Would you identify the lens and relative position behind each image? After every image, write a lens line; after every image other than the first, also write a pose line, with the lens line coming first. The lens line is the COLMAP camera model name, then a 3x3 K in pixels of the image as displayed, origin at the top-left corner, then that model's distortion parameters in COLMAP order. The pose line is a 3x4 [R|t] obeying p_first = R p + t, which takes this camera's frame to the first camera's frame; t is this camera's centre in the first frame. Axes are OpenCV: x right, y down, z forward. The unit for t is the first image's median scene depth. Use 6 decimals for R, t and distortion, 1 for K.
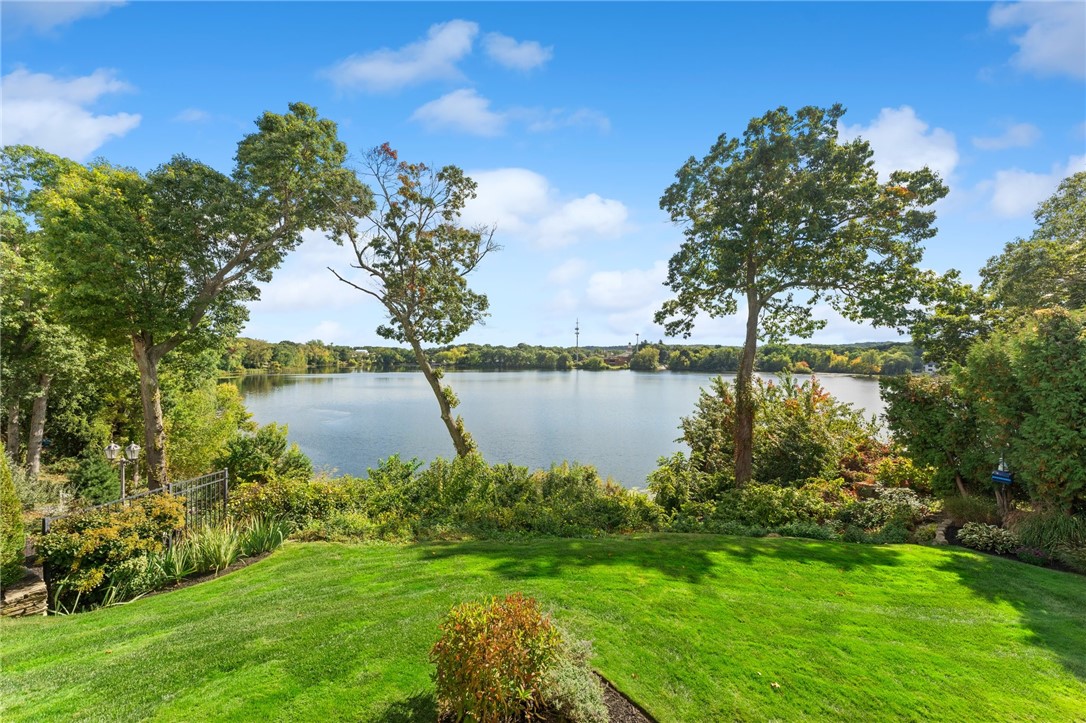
lens RADIAL K [[427.5, 0, 544.7], [0, 427.5, 367.3], [0, 0, 1]] dist [-0.003086, -0.000008]
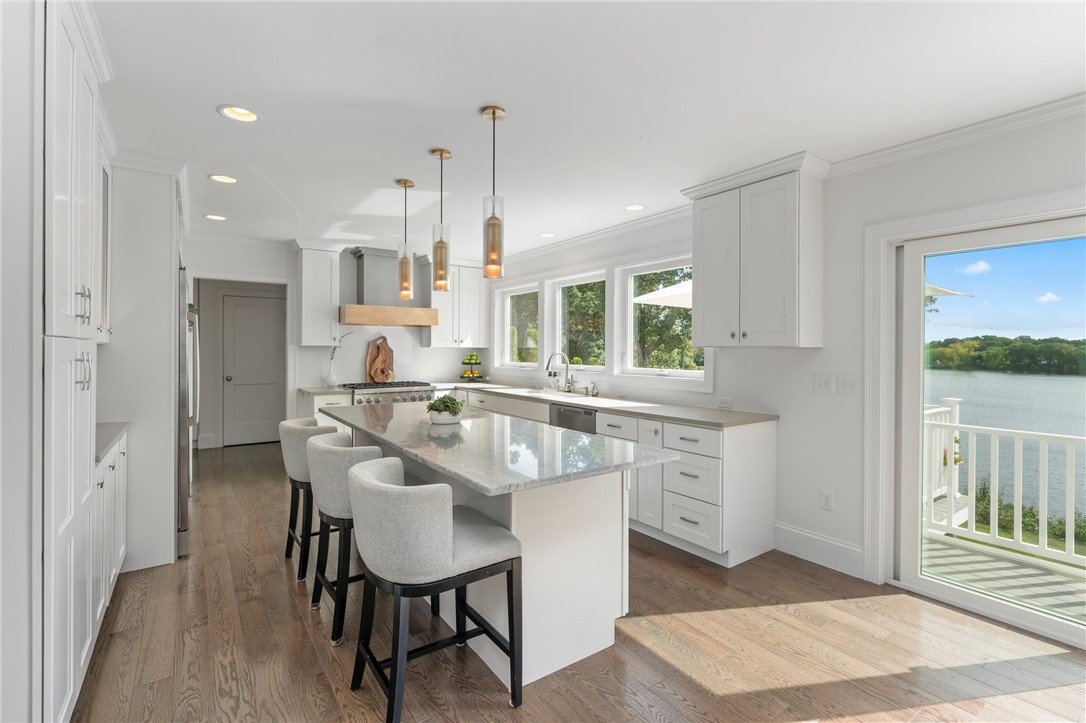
lens RADIAL K [[493.6, 0, 544.5], [0, 493.6, 349.0], [0, 0, 1]] dist [-0.001342, -0.000576]
pose [[0.614332, -0.005410, -0.789029, 0.160266], [-0.023388, 0.999412, -0.025062, 0.004961], [0.788701, 0.033850, 0.613844, -0.254937]]
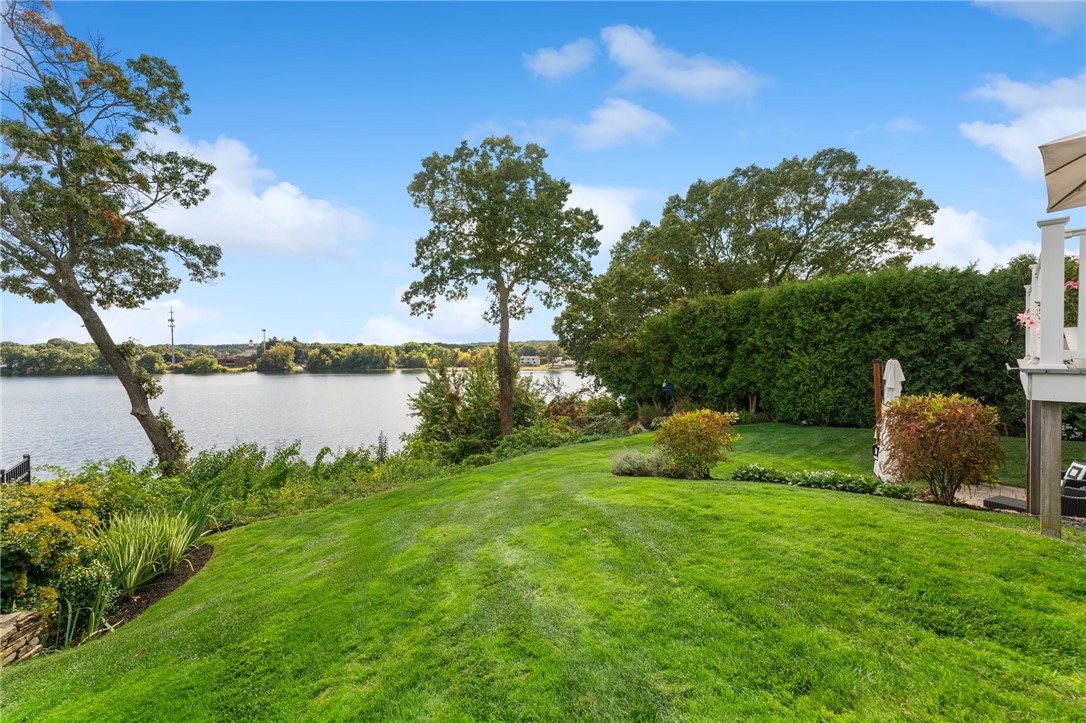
lens RADIAL K [[433.5, 0, 541.8], [0, 433.5, 365.8], [0, 0, 1]] dist [0.004035, 0.000297]
pose [[0.702497, -0.029999, 0.711055, -0.256831], [0.031542, 0.999442, 0.011004, 0.049617], [-0.710988, 0.014698, 0.703051, 0.029636]]
